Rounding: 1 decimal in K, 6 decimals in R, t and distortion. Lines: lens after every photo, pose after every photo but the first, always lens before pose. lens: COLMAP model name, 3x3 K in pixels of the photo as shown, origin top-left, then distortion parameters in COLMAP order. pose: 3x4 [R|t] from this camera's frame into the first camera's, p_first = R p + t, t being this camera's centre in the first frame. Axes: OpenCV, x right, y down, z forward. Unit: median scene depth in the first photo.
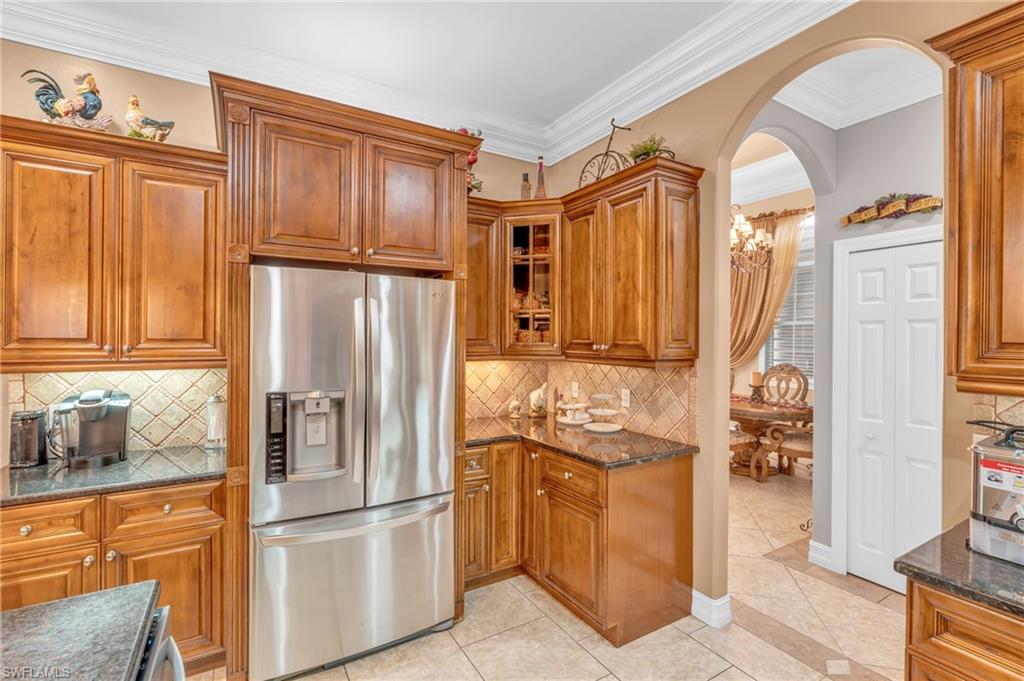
lens RADIAL K [[465.0, 0, 514.0], [0, 465.0, 338.7], [0, 0, 1]] dist [-0.011654, 0.001812]
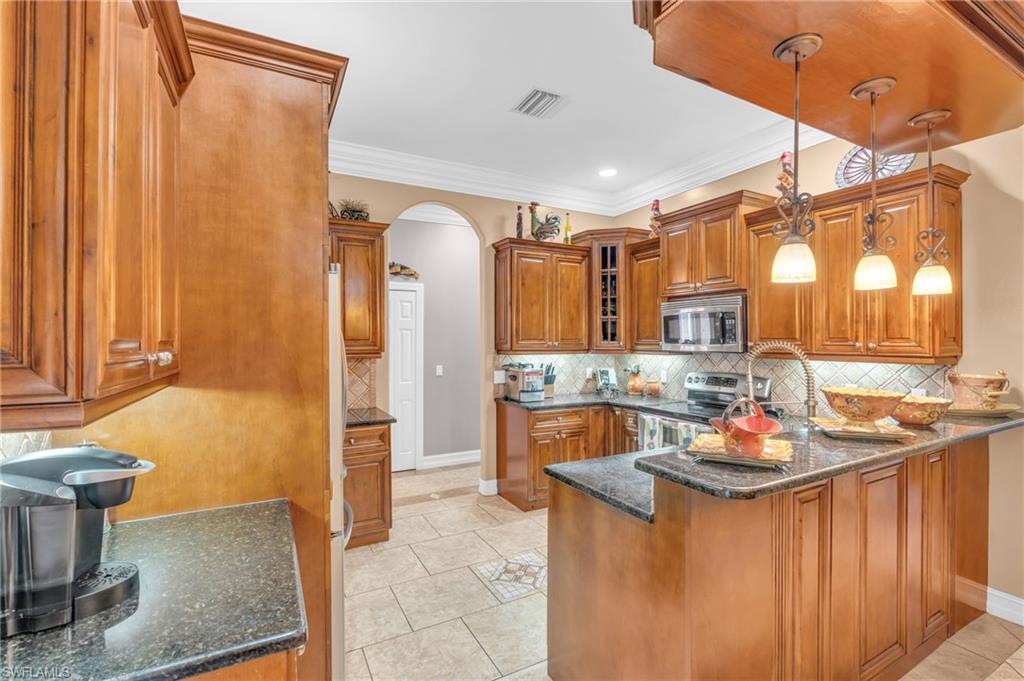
lens RADIAL K [[465.0, 0, 514.9], [0, 465.0, 336.9], [0, 0, 1]] dist [-0.011654, 0.001812]
pose [[0.054327, 0.003686, 0.998516, -1.151794], [0.006311, 0.999972, -0.004035, 0.003853], [-0.998503, 0.006521, 0.054303, 0.440416]]
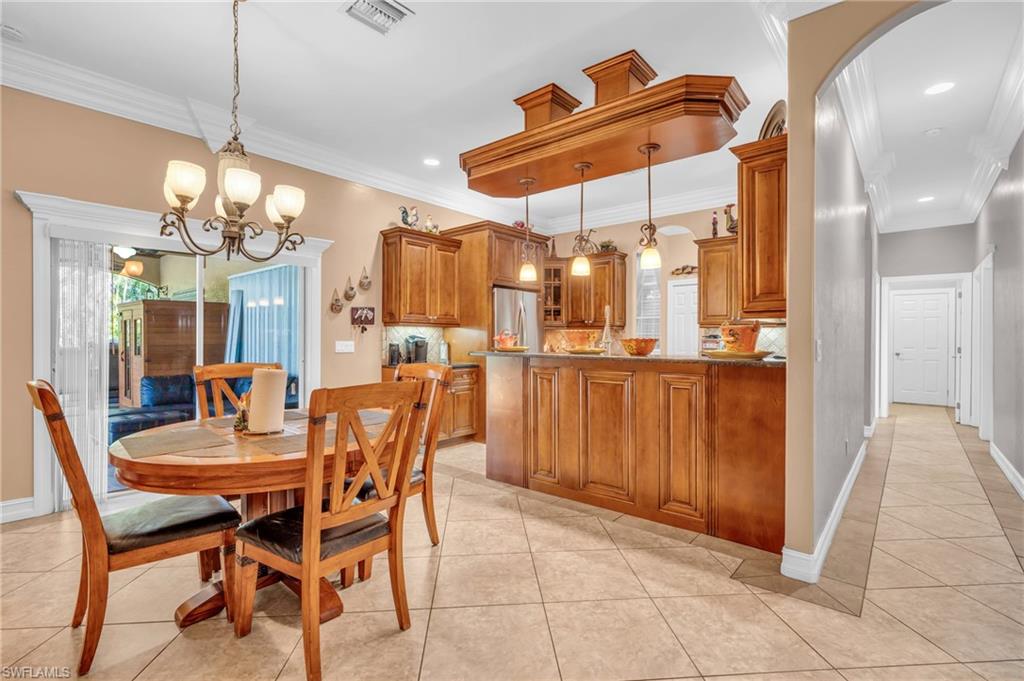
lens RADIAL K [[465.0, 0, 515.9], [0, 465.0, 339.1], [0, 0, 1]] dist [-0.011654, 0.001812]
pose [[0.949665, 0.000192, 0.313268, -1.011388], [-0.000827, 0.999998, 0.001894, 0.111562], [-0.313267, -0.002057, 0.949663, -1.304579]]
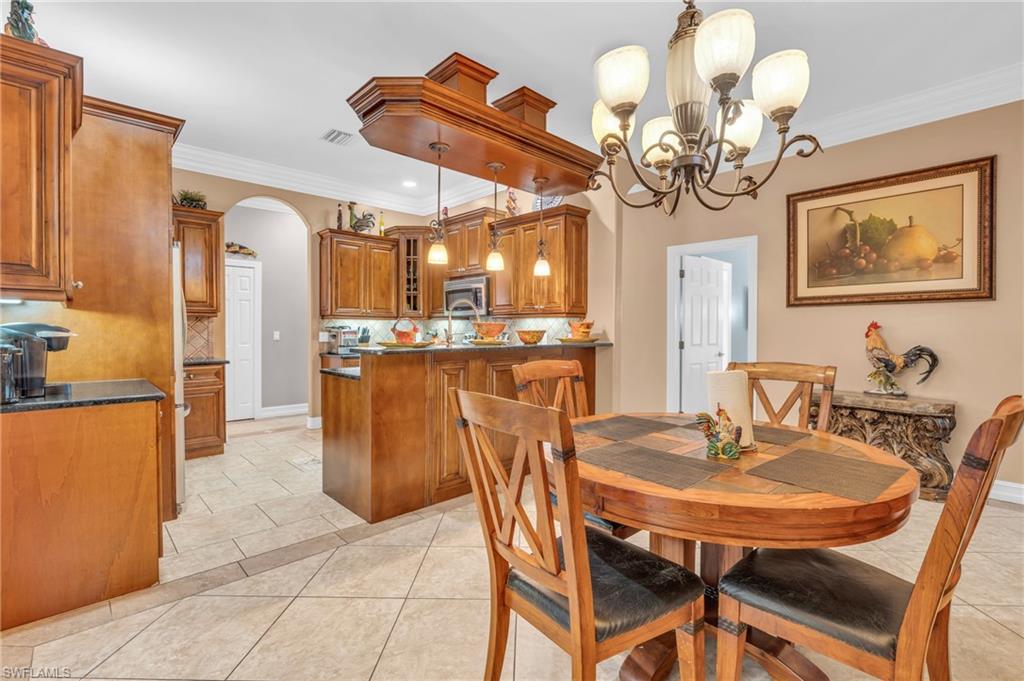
lens RADIAL K [[465.0, 0, 517.2], [0, 465.0, 336.7], [0, 0, 1]] dist [-0.011654, 0.001812]
pose [[-0.212859, -0.017277, 0.976930, -1.806232], [-0.000505, 0.999845, 0.017573, 0.108977], [-0.977083, 0.003247, -0.212835, 0.153058]]
